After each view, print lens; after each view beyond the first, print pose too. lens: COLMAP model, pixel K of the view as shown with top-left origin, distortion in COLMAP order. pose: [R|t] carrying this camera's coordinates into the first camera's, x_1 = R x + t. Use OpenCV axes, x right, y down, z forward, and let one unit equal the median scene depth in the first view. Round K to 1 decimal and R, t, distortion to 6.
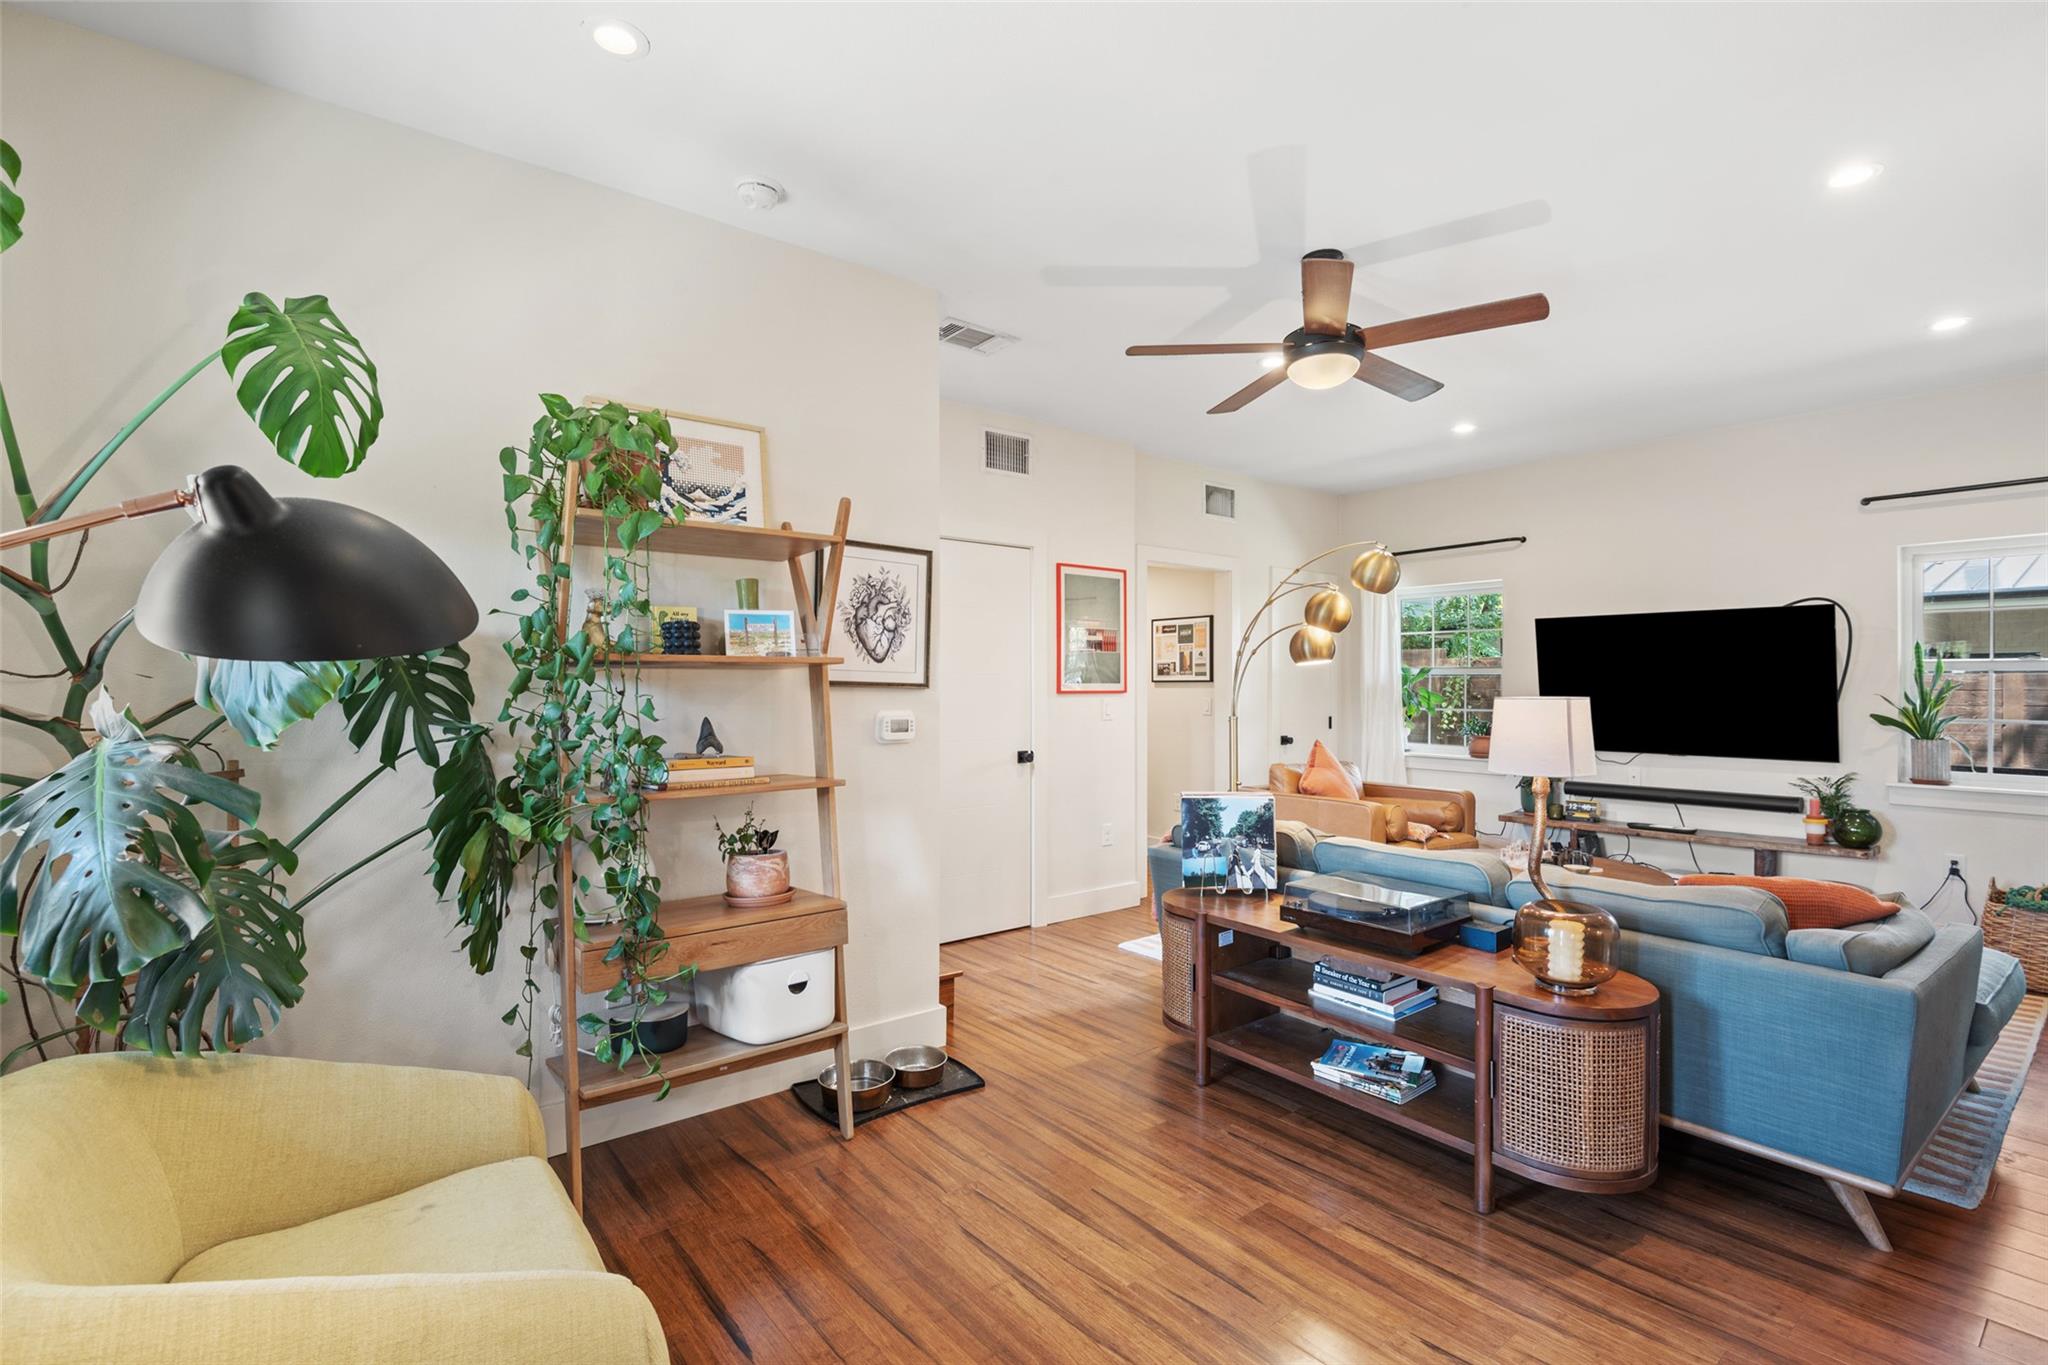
lens RADIAL K [[928.4, 0, 1021.7], [0, 928.4, 681.4], [0, 0, 1]] dist [0.003981, -0.006775]
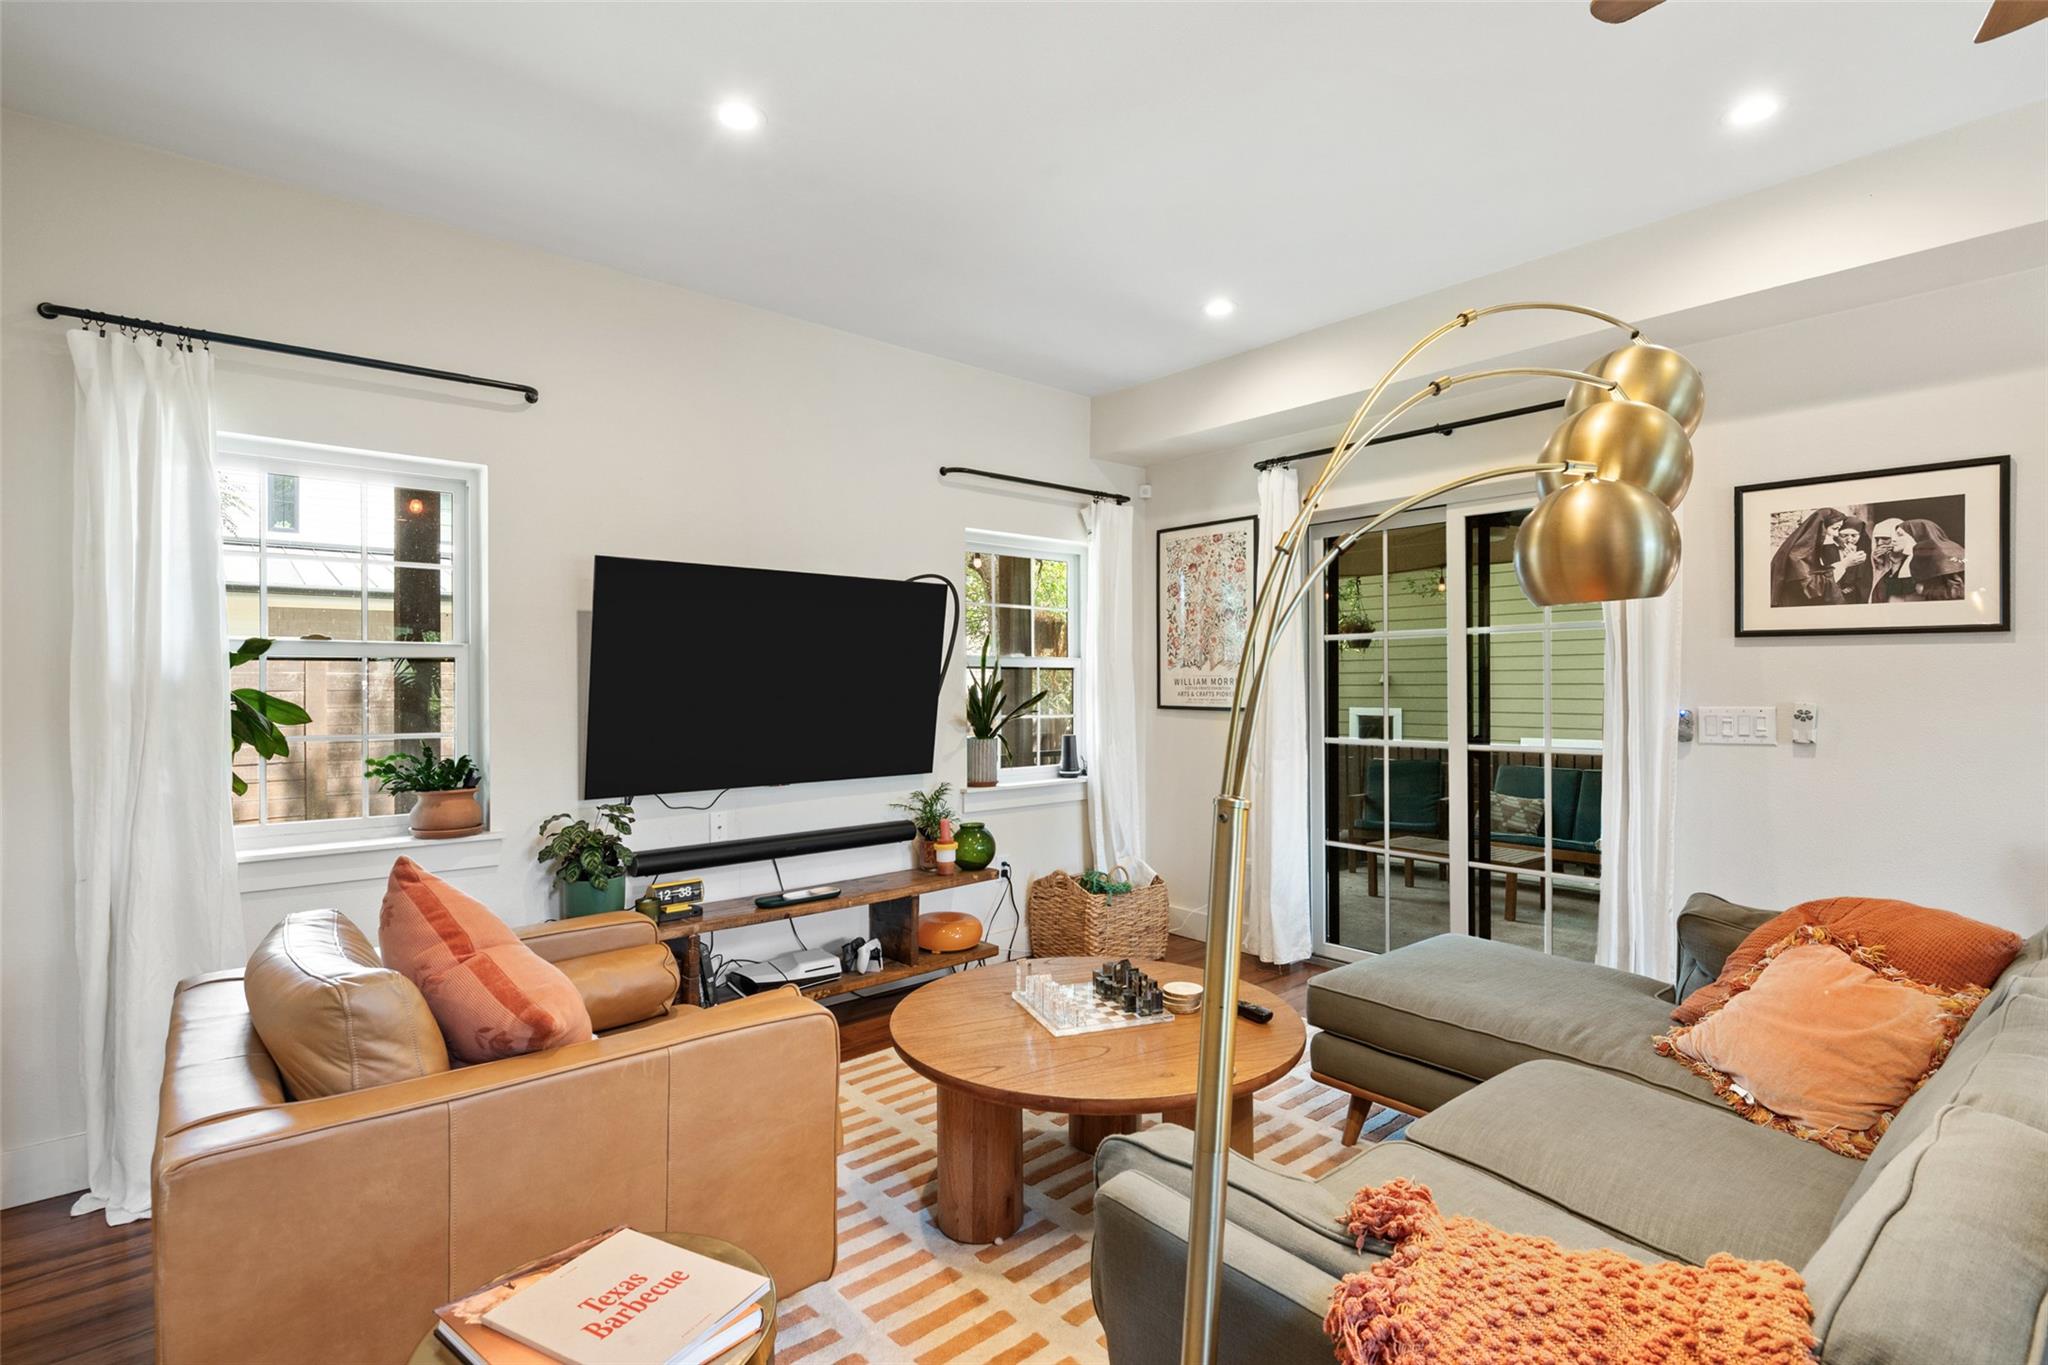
lens RADIAL K [[973.7, 0, 1021.2], [0, 973.7, 683.3], [0, 0, 1]] dist [-0.003844, -0.001345]
pose [[-0.040054, 0.000358, 0.999197, -0.008639], [0.000865, 1.000000, -0.000324, 0.006540], [-0.999197, 0.000852, -0.040054, 0.935597]]
